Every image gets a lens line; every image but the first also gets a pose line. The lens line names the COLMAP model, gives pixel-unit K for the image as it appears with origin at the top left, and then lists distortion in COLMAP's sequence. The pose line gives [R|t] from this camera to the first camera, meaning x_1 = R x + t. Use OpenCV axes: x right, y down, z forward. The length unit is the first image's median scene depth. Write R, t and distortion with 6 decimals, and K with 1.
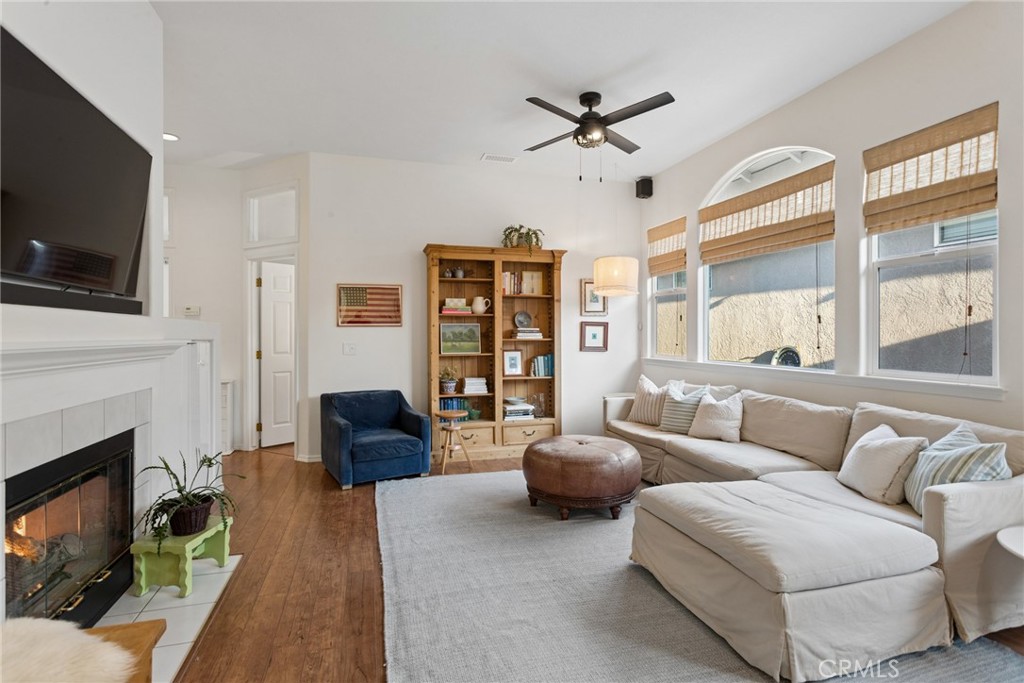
lens RADIAL K [[495.6, 0, 508.8], [0, 495.6, 338.4], [0, 0, 1]] dist [-0.015566, 0.008382]
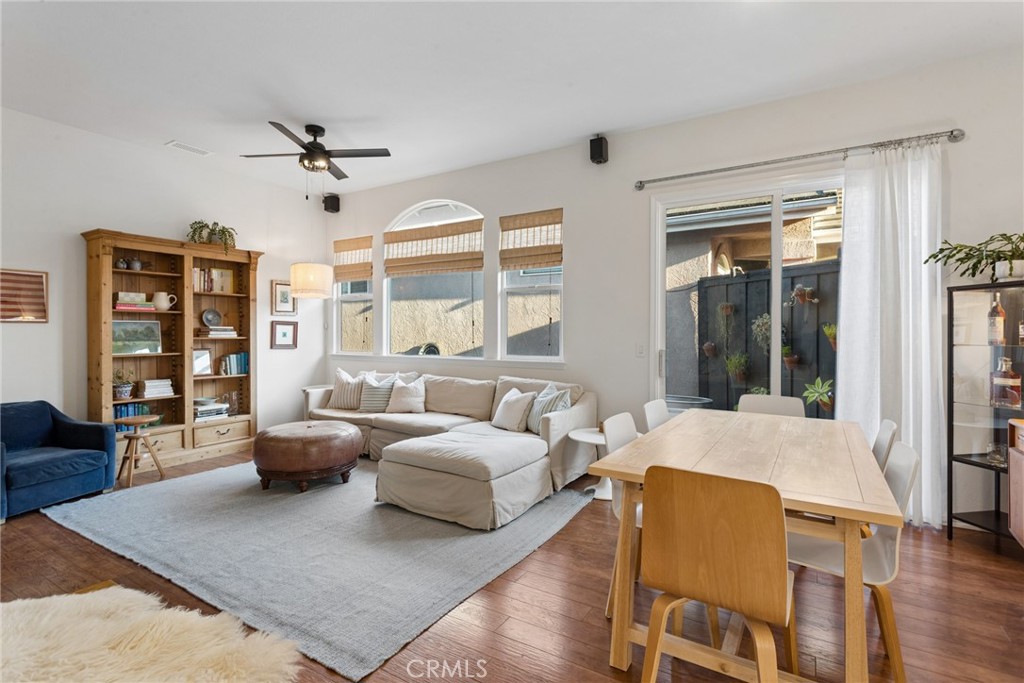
lens RADIAL K [[490.4, 0, 512.0], [0, 490.4, 341.5], [0, 0, 1]] dist [0.000844, 0.000386]
pose [[0.741614, -0.009576, 0.670759, -0.269794], [0.003137, 0.999937, 0.010806, 0.000689], [-0.670820, -0.005910, 0.741597, -0.169266]]
